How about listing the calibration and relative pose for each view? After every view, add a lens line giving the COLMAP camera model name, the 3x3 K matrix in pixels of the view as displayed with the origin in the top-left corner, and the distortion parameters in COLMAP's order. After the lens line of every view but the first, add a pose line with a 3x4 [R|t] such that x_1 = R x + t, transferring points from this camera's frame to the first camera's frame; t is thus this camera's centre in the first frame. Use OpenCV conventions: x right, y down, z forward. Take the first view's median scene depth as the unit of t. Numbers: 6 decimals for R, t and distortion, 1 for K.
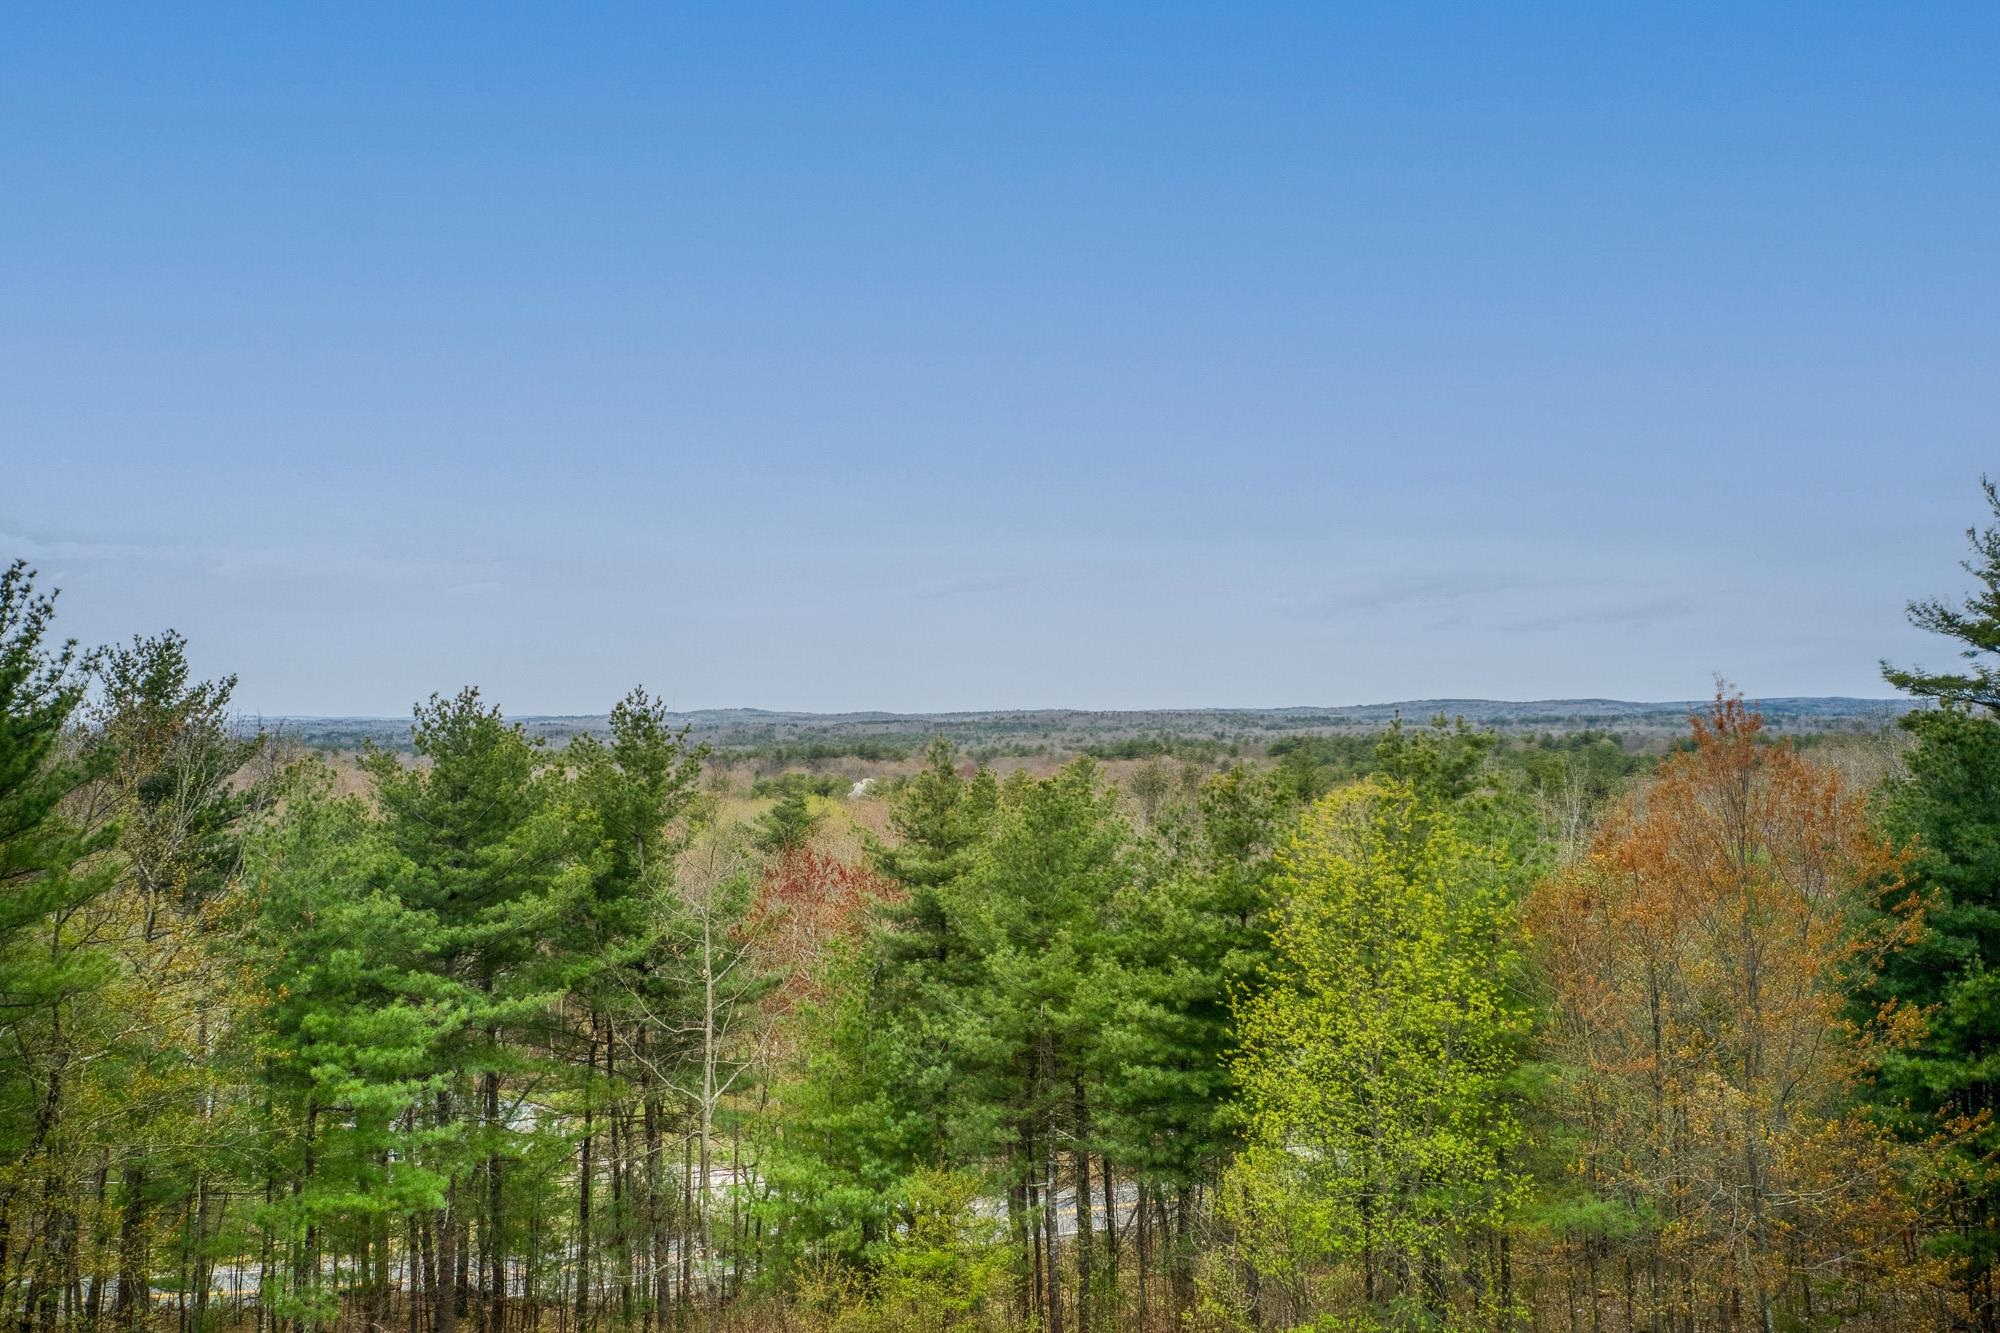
lens RADIAL K [[1510.4, 0, 1005.5], [0, 1510.4, 666.7], [0, 0, 1]] dist [-0.091292, 0.004765]
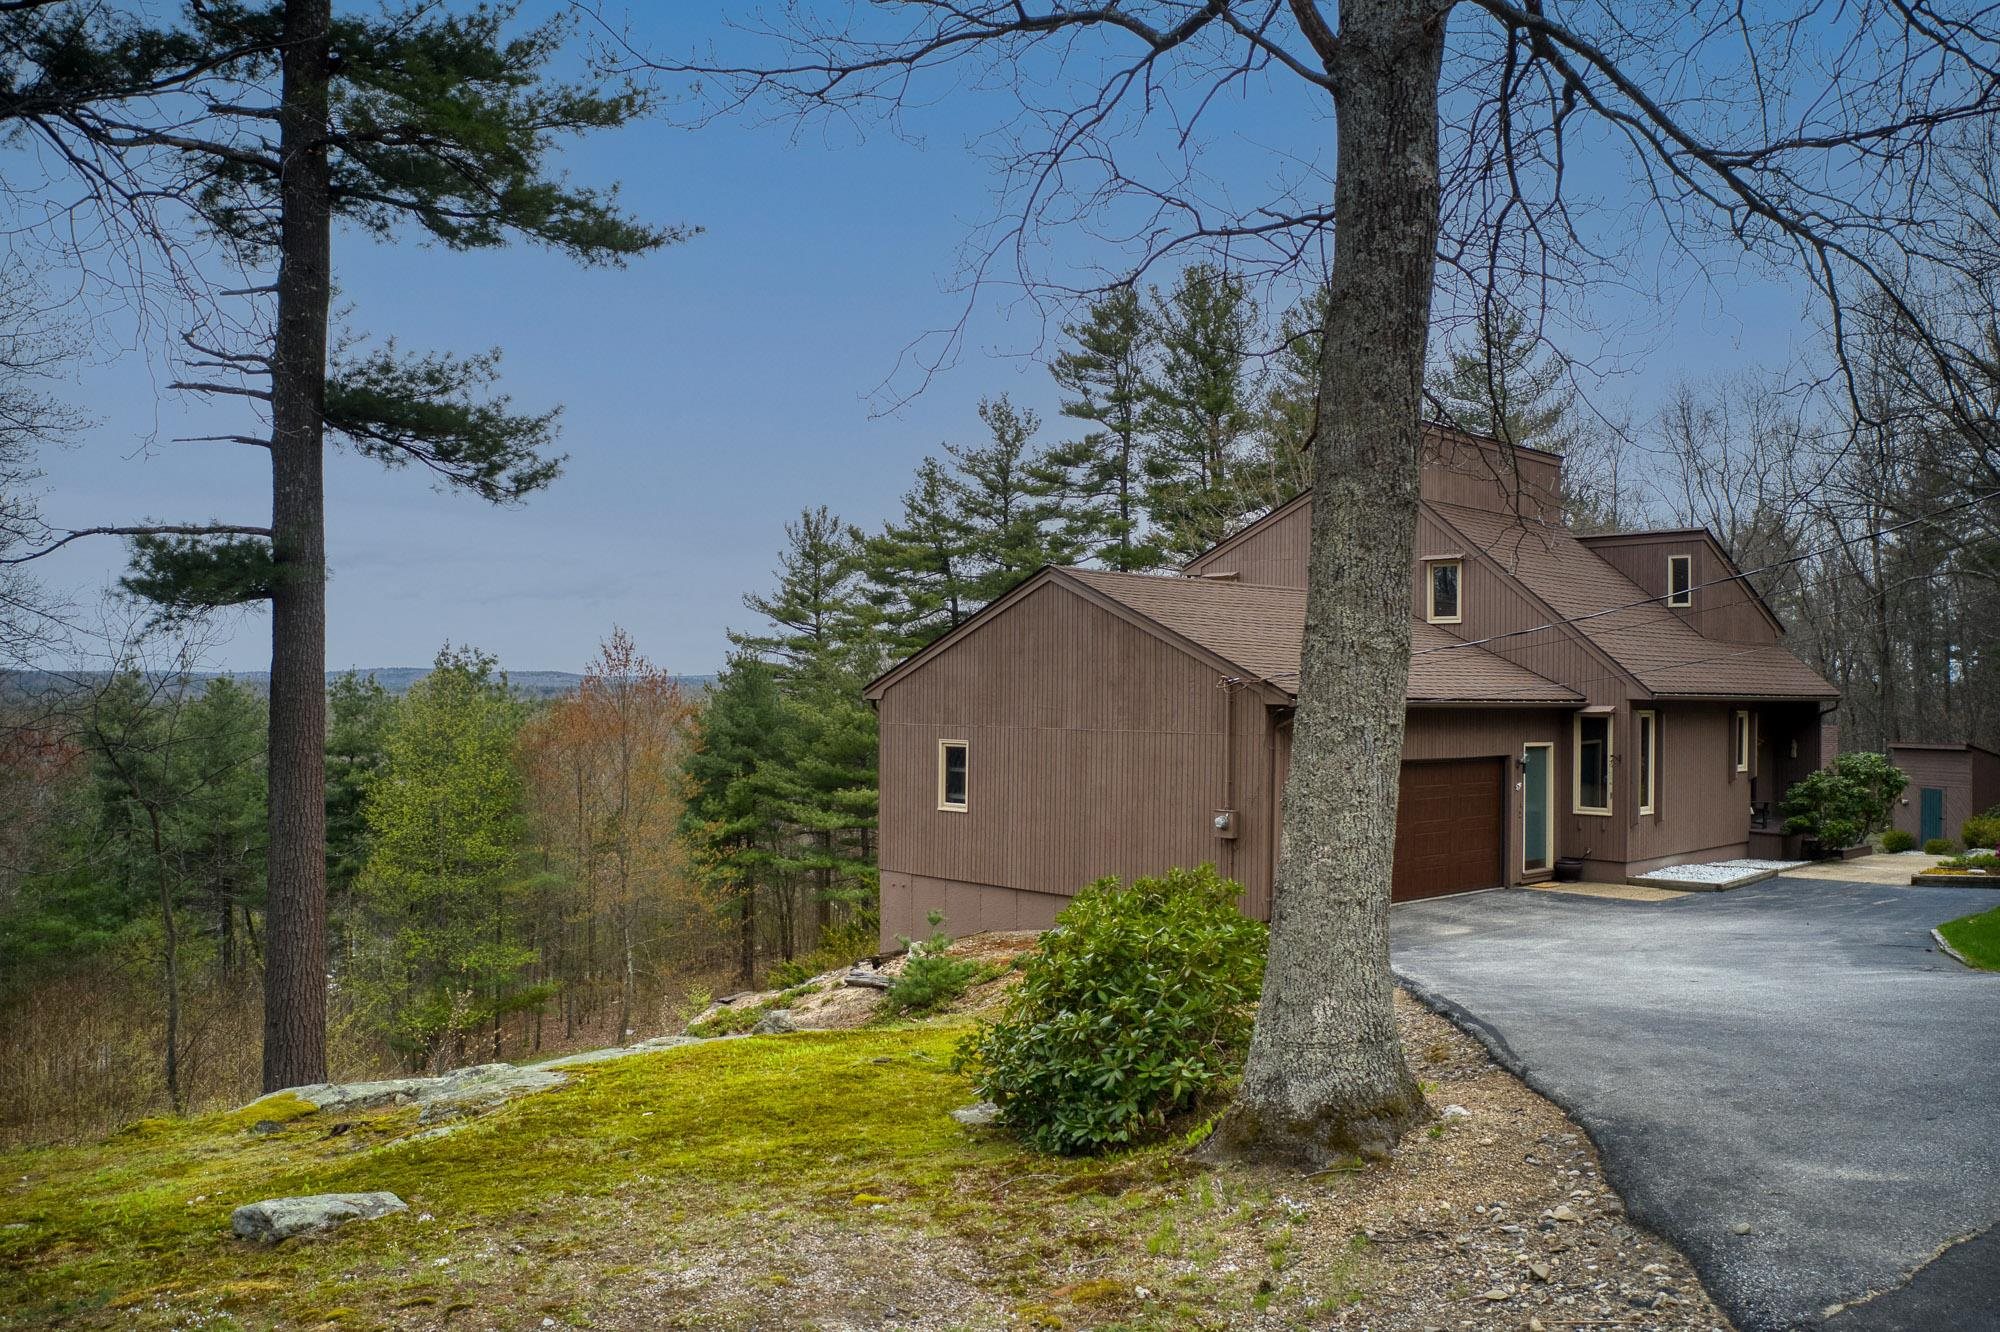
lens RADIAL K [[1510.4, 0, 1015.9], [0, 1510.4, 670.0], [0, 0, 1]] dist [-0.091292, 0.004765]
pose [[0.784440, 0.025756, 0.619670, -0.294502], [-0.039955, 0.999160, 0.009049, 0.021650], [-0.618917, -0.031858, 0.784810, -0.777732]]
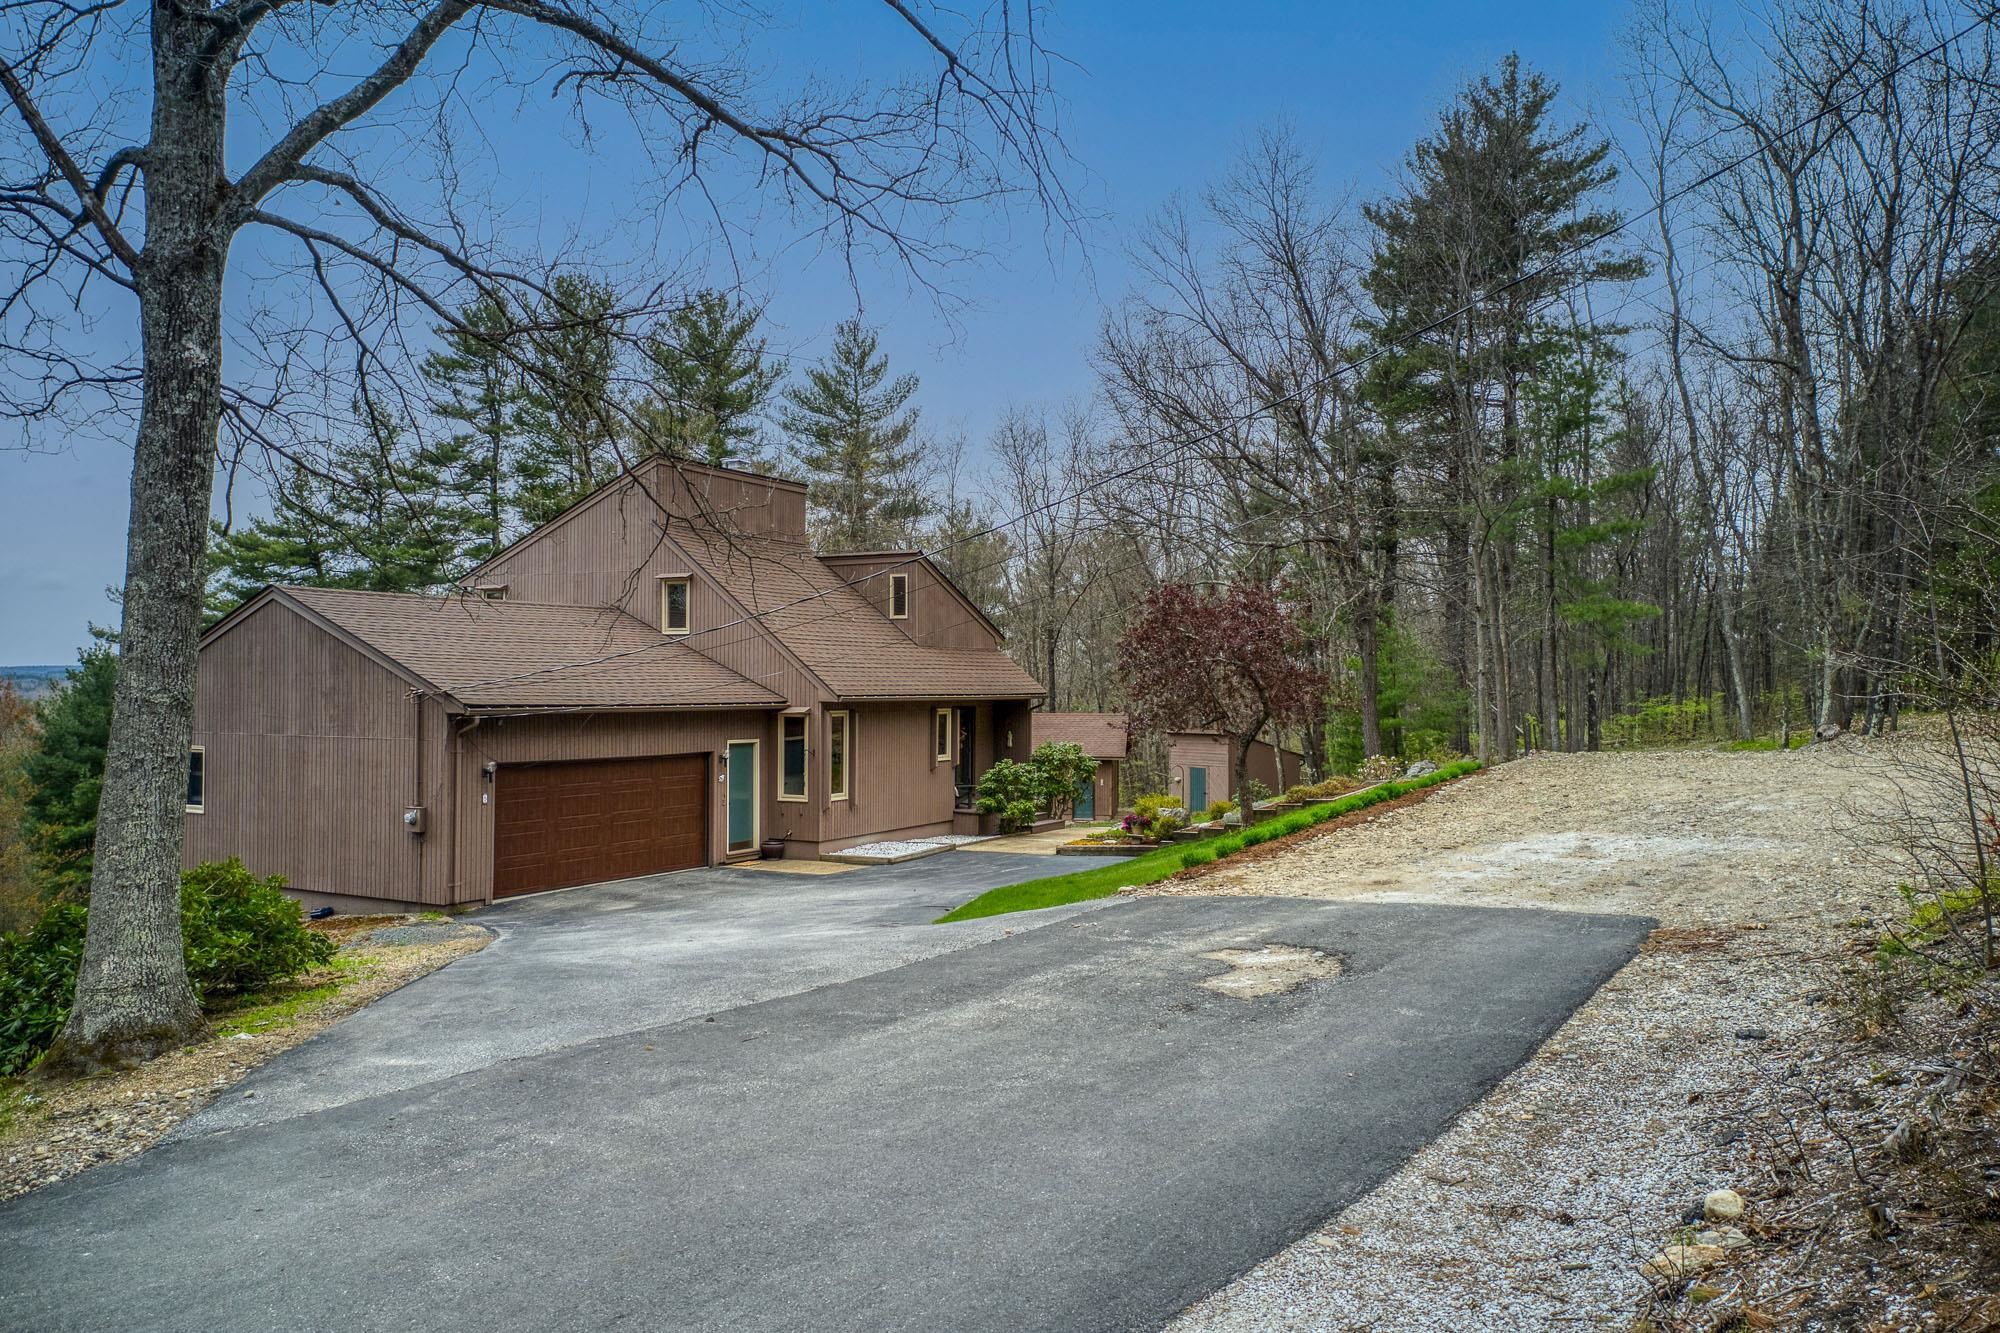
lens RADIAL K [[1510.4, 0, 990.1], [0, 1510.4, 663.9], [0, 0, 1]] dist [-0.091292, 0.004765]
pose [[0.551739, 0.018794, 0.833805, -0.267418], [-0.039031, 0.999233, 0.003305, 0.000237], [-0.833103, -0.034368, 0.552049, -0.966070]]
